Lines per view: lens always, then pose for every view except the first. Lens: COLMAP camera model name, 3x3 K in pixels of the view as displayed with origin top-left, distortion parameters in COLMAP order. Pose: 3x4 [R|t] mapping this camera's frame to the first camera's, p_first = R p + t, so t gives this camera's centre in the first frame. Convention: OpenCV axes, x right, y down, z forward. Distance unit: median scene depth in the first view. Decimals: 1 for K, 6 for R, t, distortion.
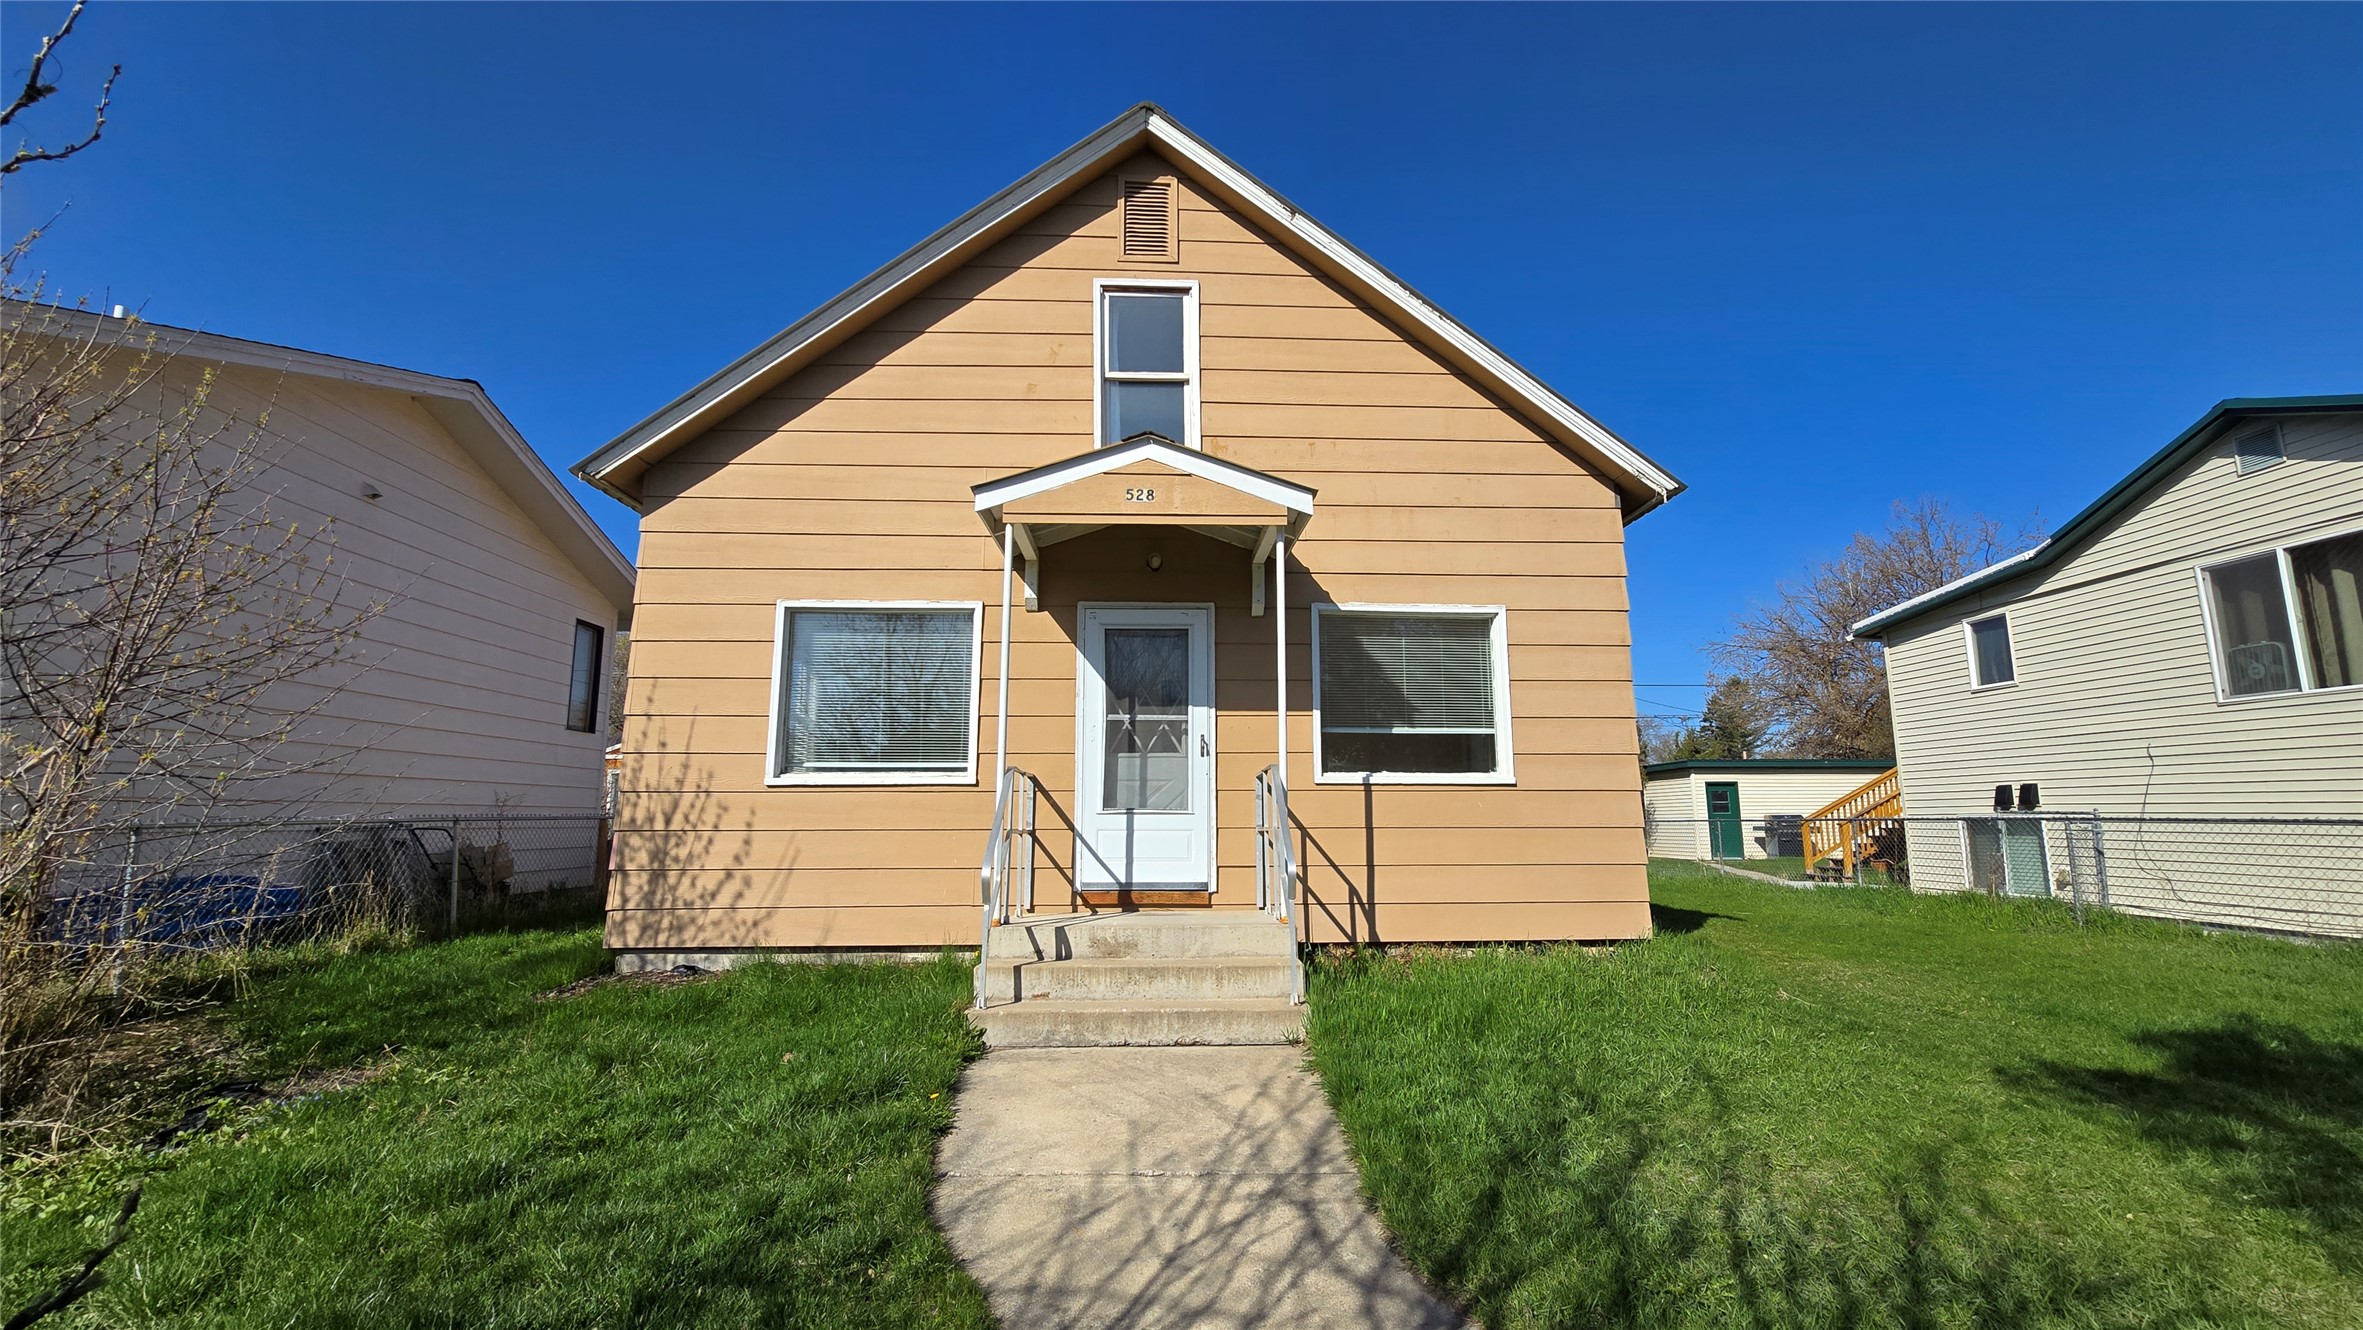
lens RADIAL K [[962.2, 0, 1202.4], [0, 962.2, 675.6], [0, 0, 1]] dist [-0.004190, -0.001151]
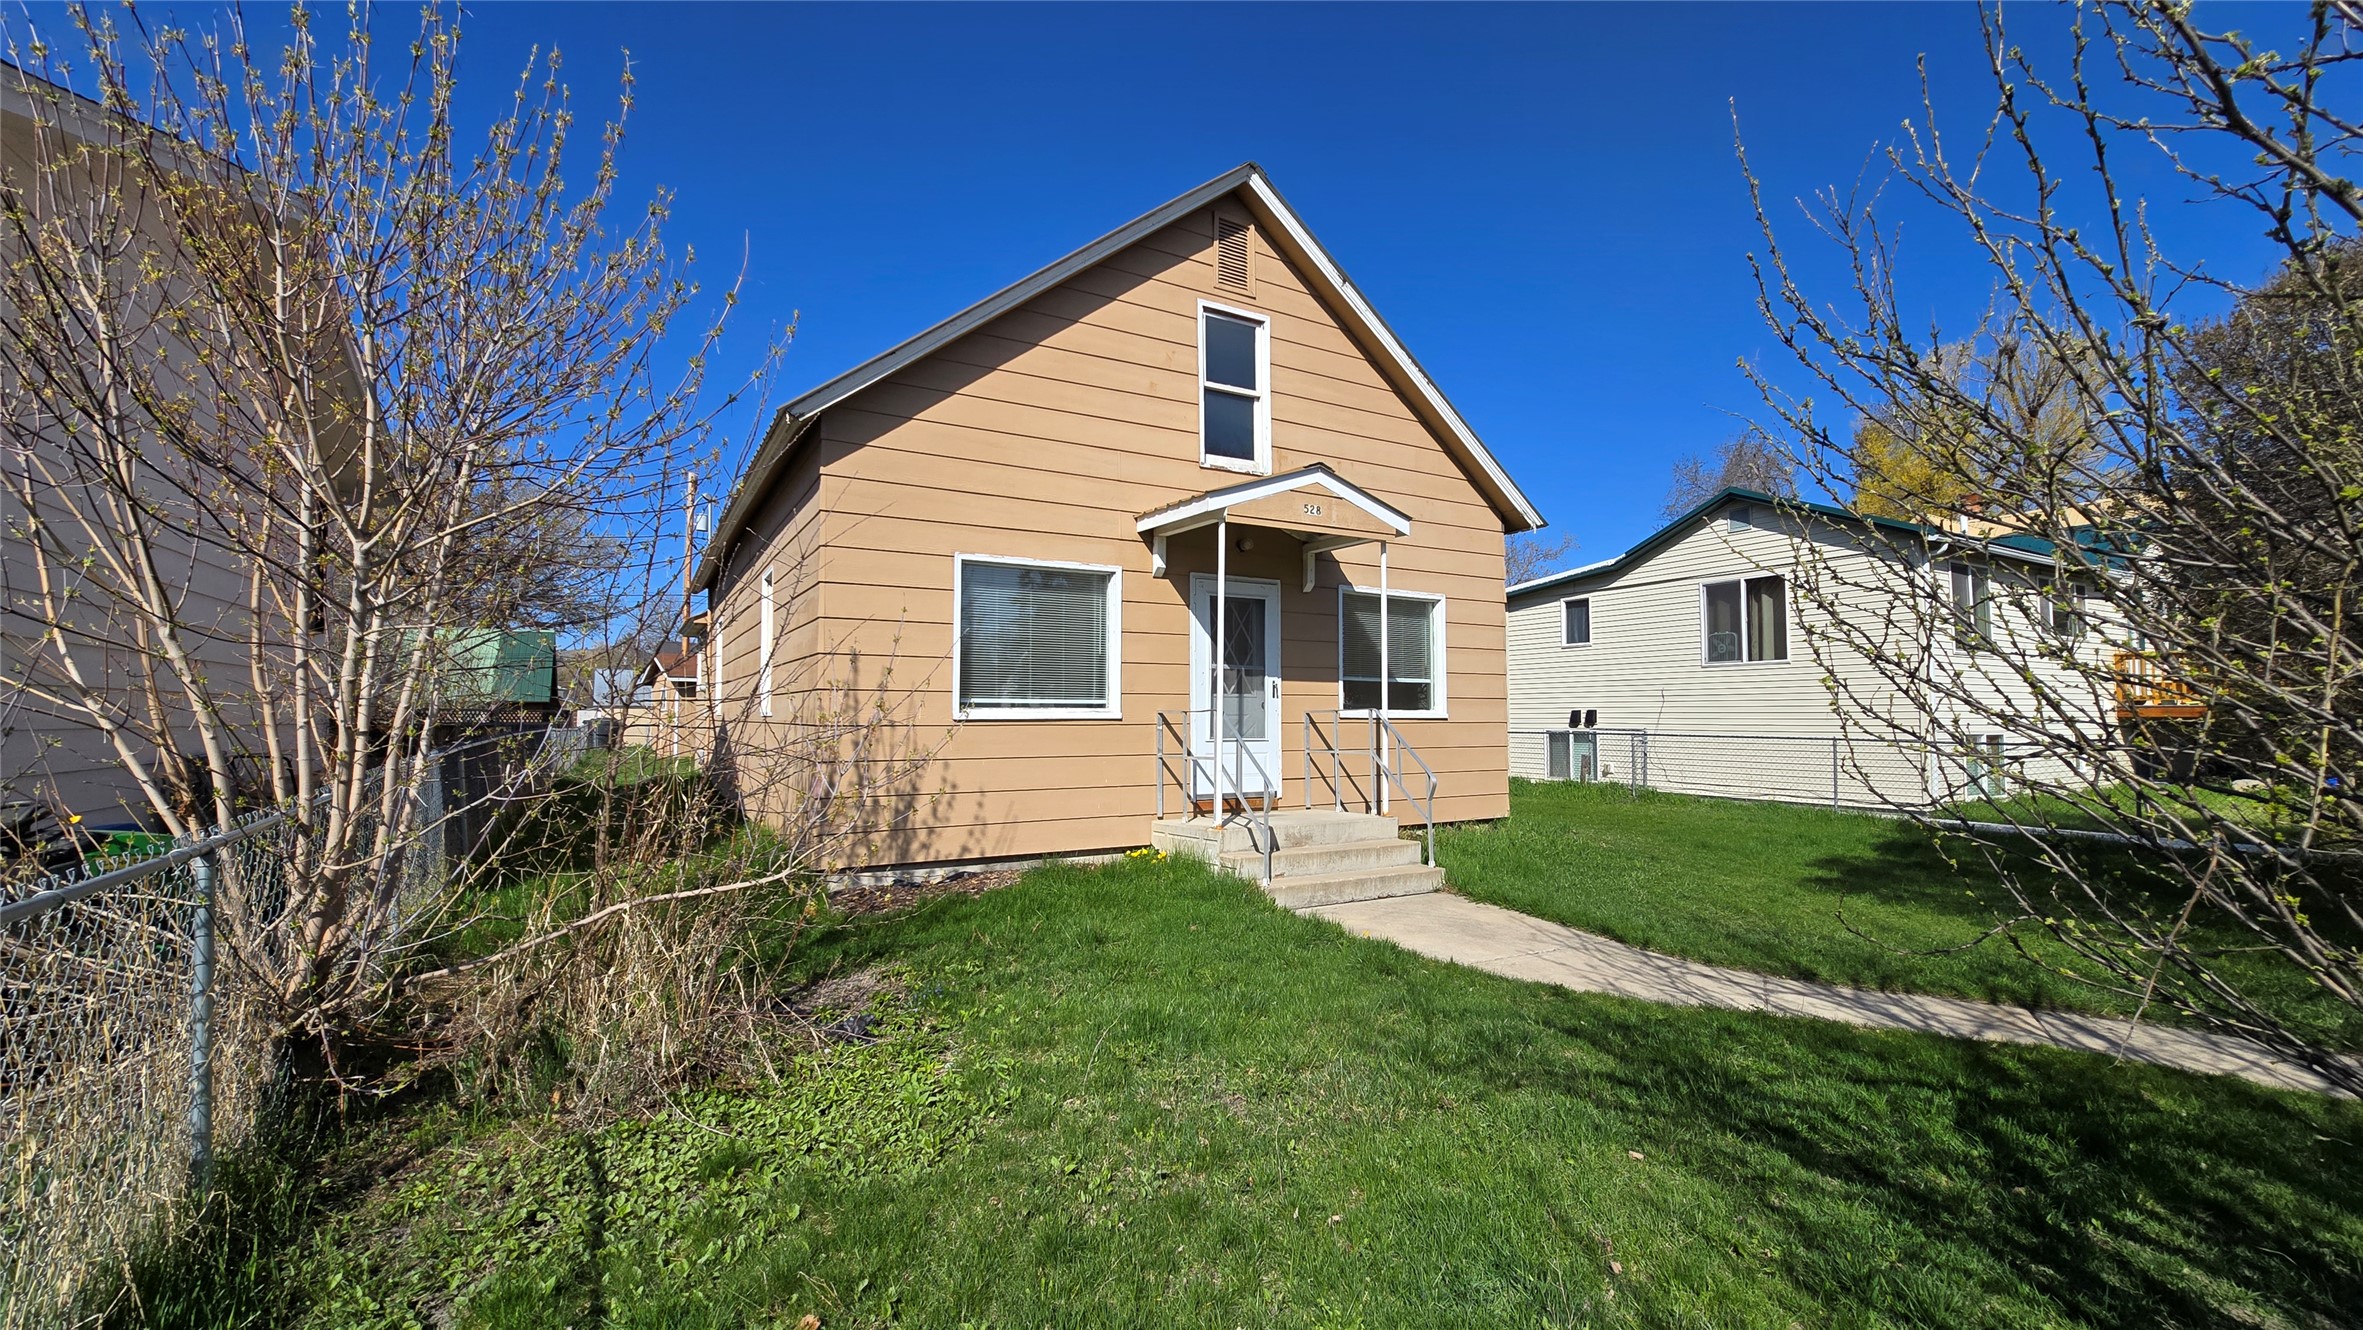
lens RADIAL K [[962.2, 0, 1202.4], [0, 962.2, 675.6], [0, 0, 1]] dist [-0.004190, -0.001151]
pose [[0.884323, 0.022207, 0.466347, -0.663130], [-0.070326, 0.993807, 0.086033, -0.050192], [-0.461548, -0.108878, 0.880408, -0.111002]]
